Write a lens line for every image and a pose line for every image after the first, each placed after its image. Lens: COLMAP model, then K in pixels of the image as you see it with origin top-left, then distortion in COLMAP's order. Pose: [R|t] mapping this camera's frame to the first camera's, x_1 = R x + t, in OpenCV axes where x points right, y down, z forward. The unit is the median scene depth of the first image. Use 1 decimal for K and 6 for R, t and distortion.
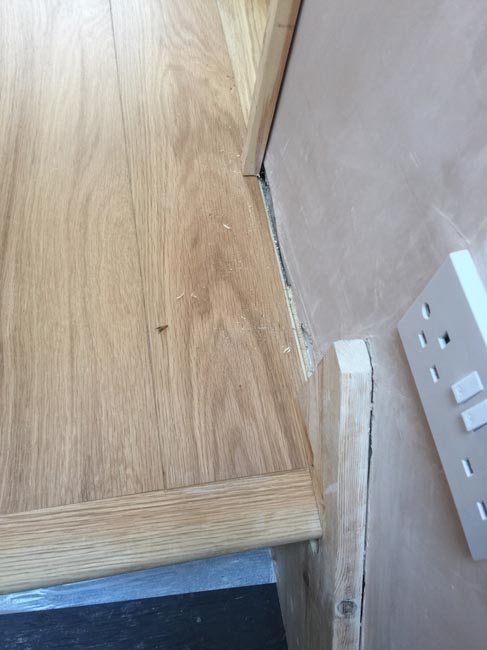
lens RADIAL K [[551.4, 0, 237.8], [0, 551.4, 324.5], [0, 0, 1]] dist [0.084933, -0.147269]
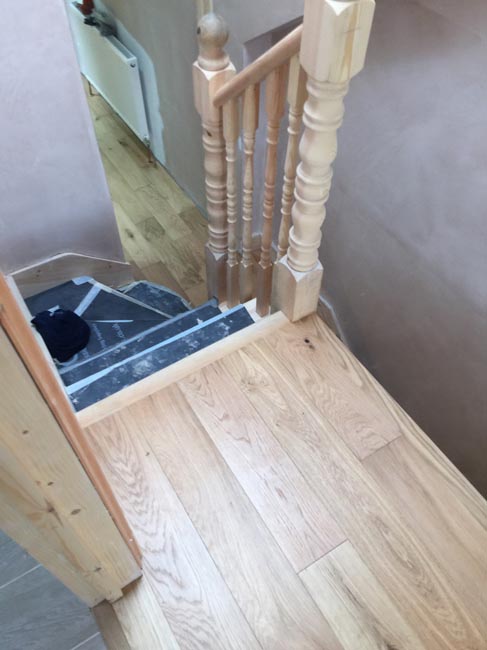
lens RADIAL K [[552.9, 0, 227.9], [0, 552.9, 314.9], [0, 0, 1]] dist [0.062230, -0.100540]
pose [[-0.924853, 0.222669, -0.308326, 0.133229], [-0.372633, -0.368316, 0.851756, -1.625680], [0.076098, 0.902642, 0.423612, -0.516003]]
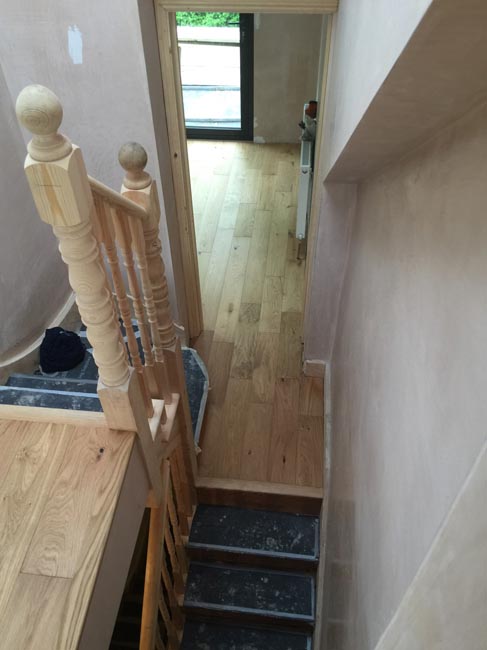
lens RADIAL K [[551.4, 0, 237.8], [0, 551.4, 324.5], [0, 0, 1]] dist [0.084933, -0.147269]
pose [[-0.954495, -0.267608, 0.131628, -1.573276], [0.212990, -0.302756, 0.928964, -1.728896], [-0.208747, 0.914727, 0.345976, -0.840543]]
